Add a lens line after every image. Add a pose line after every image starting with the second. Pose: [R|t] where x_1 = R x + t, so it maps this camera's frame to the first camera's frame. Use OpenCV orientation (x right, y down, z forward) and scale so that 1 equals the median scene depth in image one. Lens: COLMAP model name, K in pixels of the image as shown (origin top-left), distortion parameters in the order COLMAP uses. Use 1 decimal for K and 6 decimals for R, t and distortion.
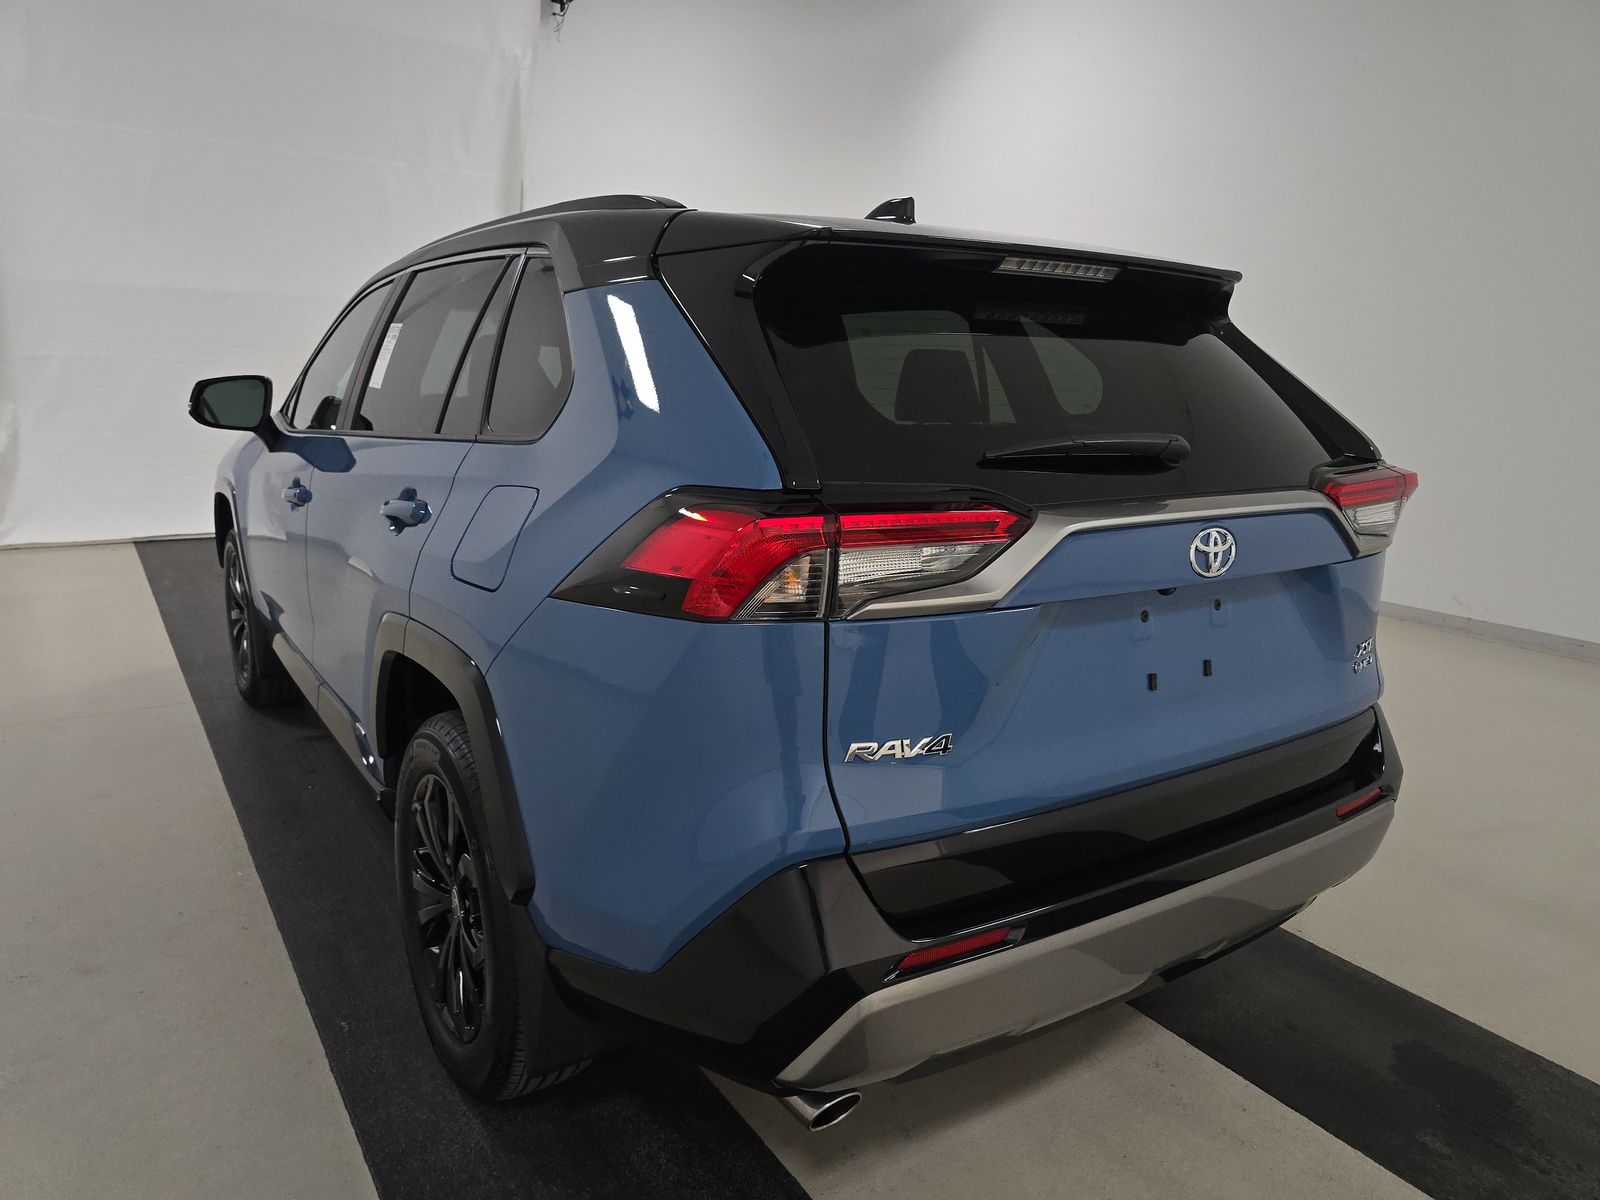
lens RADIAL K [[1057.6, 0, 800.0], [0, 1057.6, 600.0], [0, 0, 1]] dist [0.000679, -0.000726]
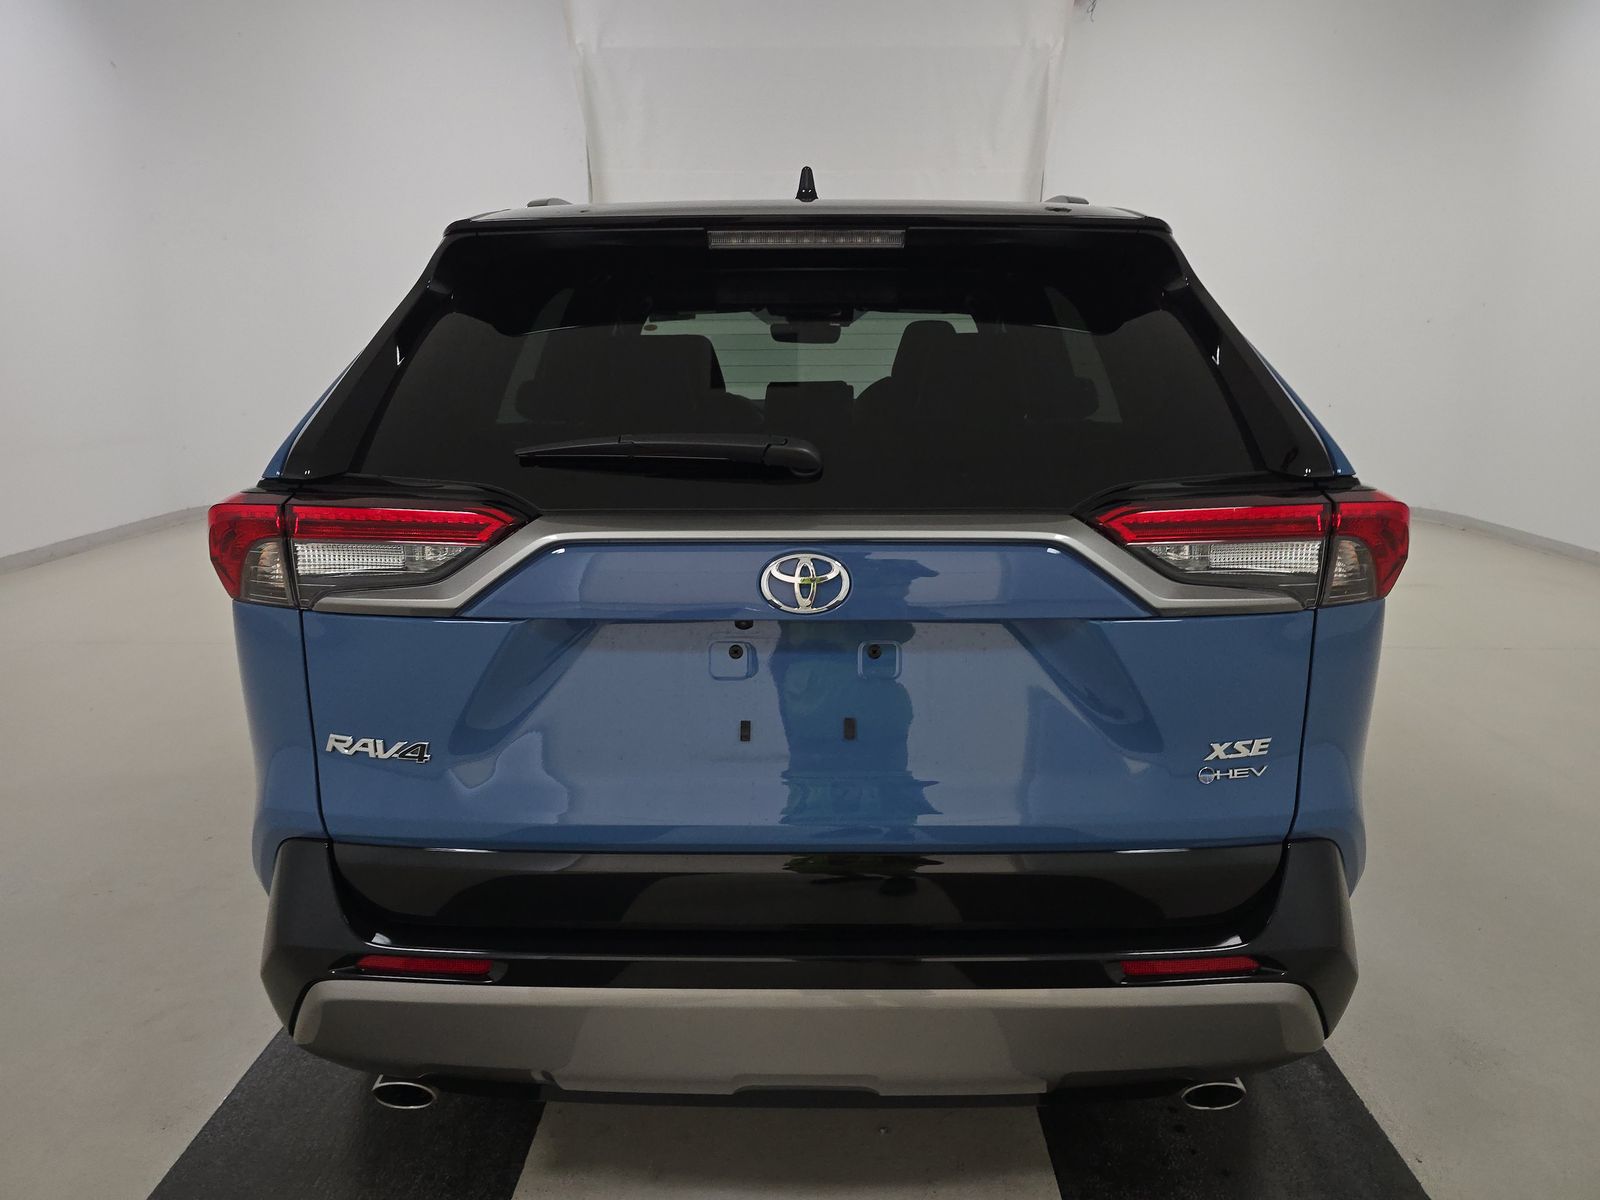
lens RADIAL K [[1068.9, 0, 826.0], [0, 1068.9, 593.2], [0, 0, 1]] dist [-0.004015, -0.003836]
pose [[0.859627, 0.098478, -0.501342, 0.818995], [-0.098204, 0.994799, 0.027022, -0.061612], [0.501396, 0.026005, 0.864827, 0.304533]]
